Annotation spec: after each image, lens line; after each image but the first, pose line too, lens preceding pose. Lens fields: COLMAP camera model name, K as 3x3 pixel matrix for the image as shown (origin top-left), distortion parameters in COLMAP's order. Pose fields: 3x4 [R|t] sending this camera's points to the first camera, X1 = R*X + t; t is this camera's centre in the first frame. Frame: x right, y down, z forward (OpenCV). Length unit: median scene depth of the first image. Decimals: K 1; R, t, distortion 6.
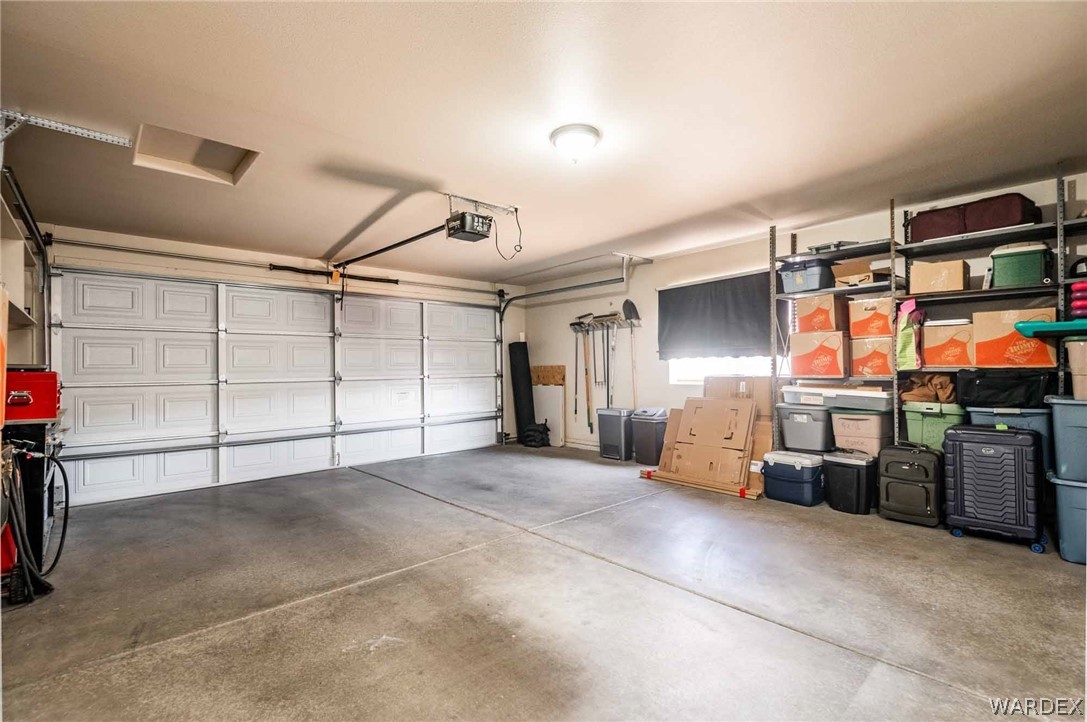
lens RADIAL K [[491.4, 0, 543.5], [0, 491.4, 361.0], [0, 0, 1]] dist [0.027803, -0.016939]
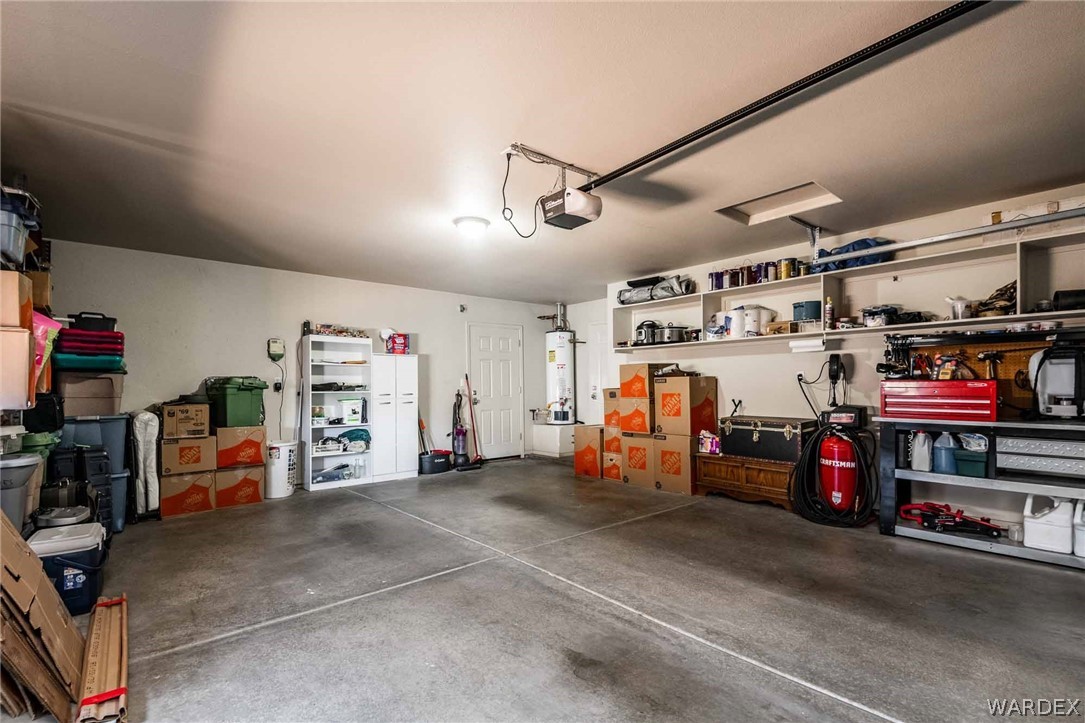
lens RADIAL K [[490.5, 0, 542.5], [0, 490.5, 361.5], [0, 0, 1]] dist [0.027803, -0.016939]
pose [[-0.999671, 0.020275, 0.015700, -0.136210], [0.019185, 0.997587, -0.066723, 0.037842], [-0.017015, -0.066400, -0.997648, 2.129631]]
